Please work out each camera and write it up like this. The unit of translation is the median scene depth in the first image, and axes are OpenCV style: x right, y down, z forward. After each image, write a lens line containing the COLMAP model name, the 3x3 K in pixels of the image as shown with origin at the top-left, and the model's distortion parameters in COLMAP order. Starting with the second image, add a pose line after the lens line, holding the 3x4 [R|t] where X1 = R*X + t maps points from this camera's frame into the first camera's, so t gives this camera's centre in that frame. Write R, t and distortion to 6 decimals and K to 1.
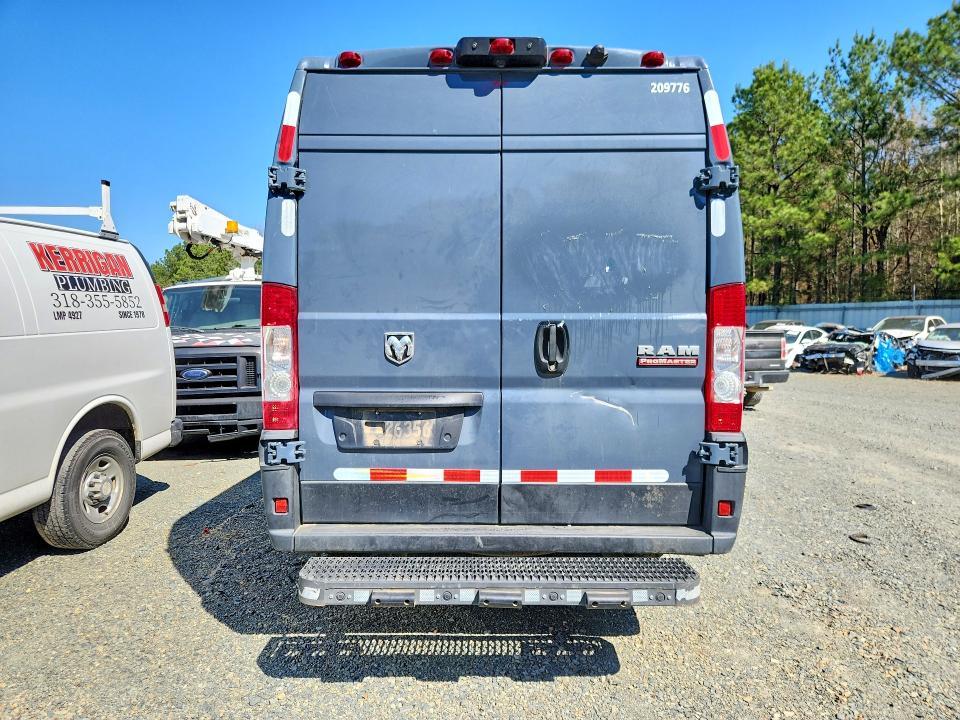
lens RADIAL K [[649.2, 0, 461.5], [0, 649.2, 354.3], [0, 0, 1]] dist [0.044419, -0.003233]
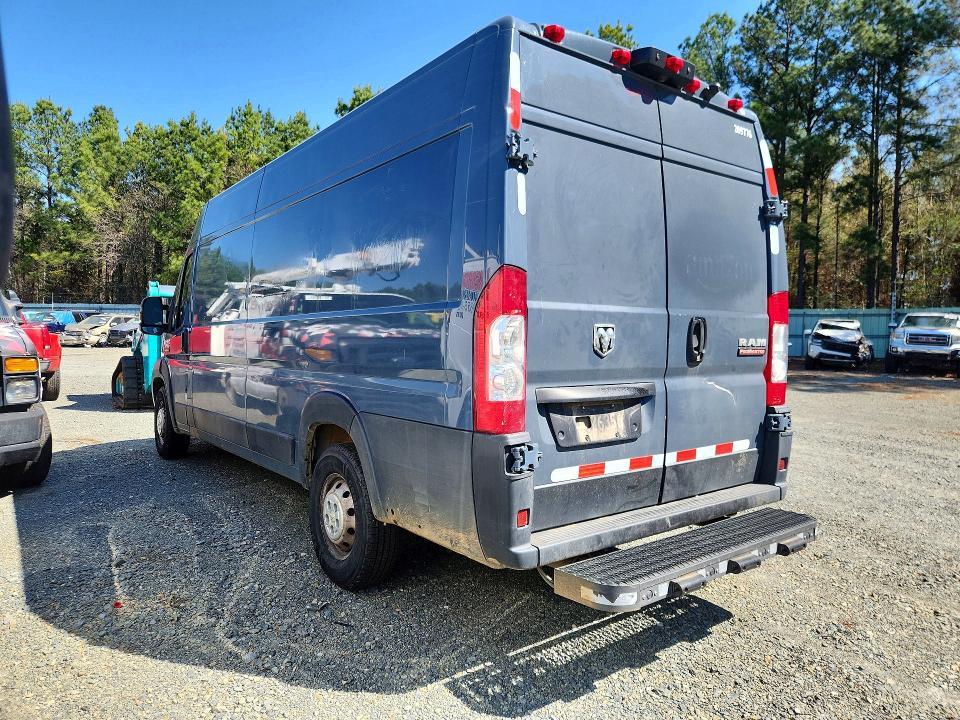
lens RADIAL K [[649.2, 0, 472.5], [0, 649.2, 356.4], [0, 0, 1]] dist [0.044419, -0.003233]
pose [[0.790585, -0.012589, 0.612223, -0.857191], [0.017813, 0.999838, -0.002443, 0.013750], [-0.612093, 0.012837, 0.790681, 0.338366]]
